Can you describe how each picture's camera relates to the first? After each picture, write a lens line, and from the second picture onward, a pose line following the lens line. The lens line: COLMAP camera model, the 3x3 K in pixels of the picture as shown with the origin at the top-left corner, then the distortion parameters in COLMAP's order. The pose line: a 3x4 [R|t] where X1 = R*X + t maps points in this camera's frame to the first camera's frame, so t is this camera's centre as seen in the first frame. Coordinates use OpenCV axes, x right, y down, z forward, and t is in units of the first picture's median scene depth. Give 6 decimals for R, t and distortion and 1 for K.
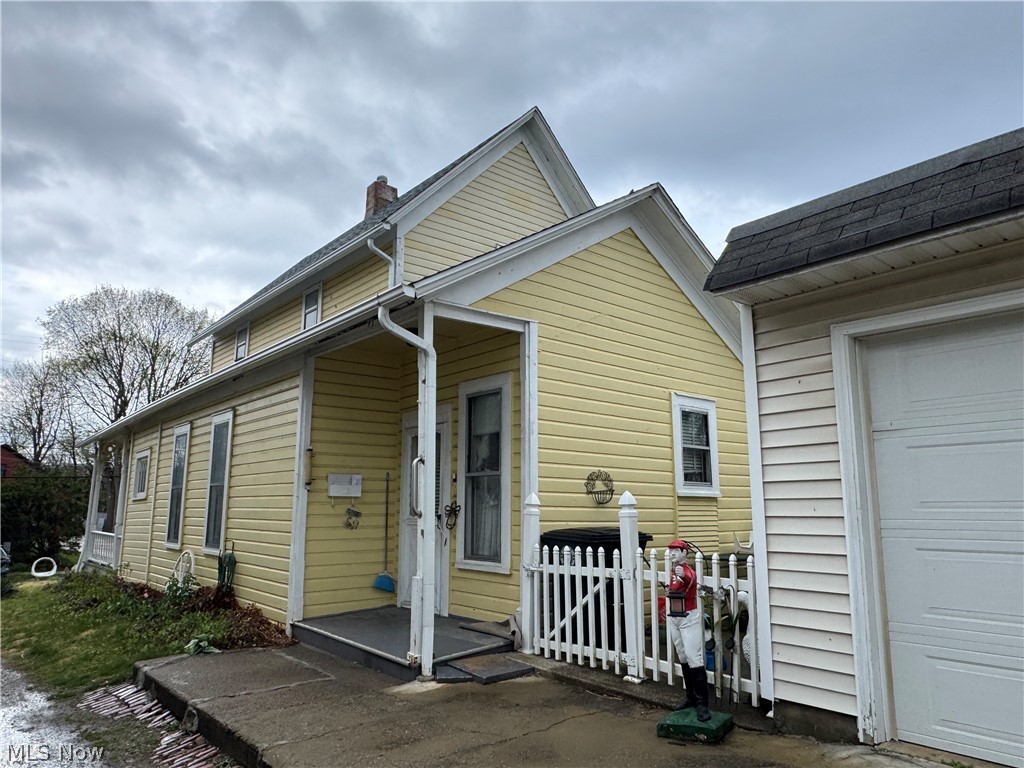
lens RADIAL K [[691.0, 0, 507.9], [0, 691.0, 385.0], [0, 0, 1]] dist [-0.006761, -0.000192]
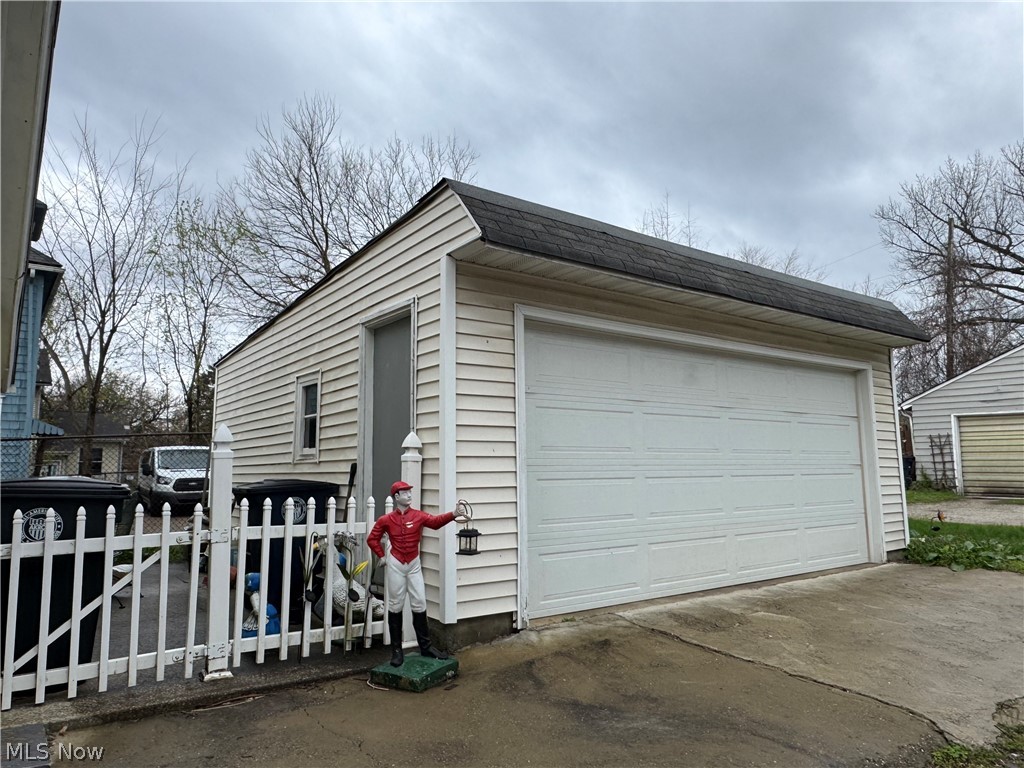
lens RADIAL K [[691.0, 0, 509.1], [0, 691.0, 378.5], [0, 0, 1]] dist [-0.006761, -0.000192]
pose [[0.060170, 0.117096, 0.991296, -0.597082], [-0.183331, 0.977498, -0.104339, 0.141262], [-0.981208, -0.175458, 0.080284, 0.720225]]
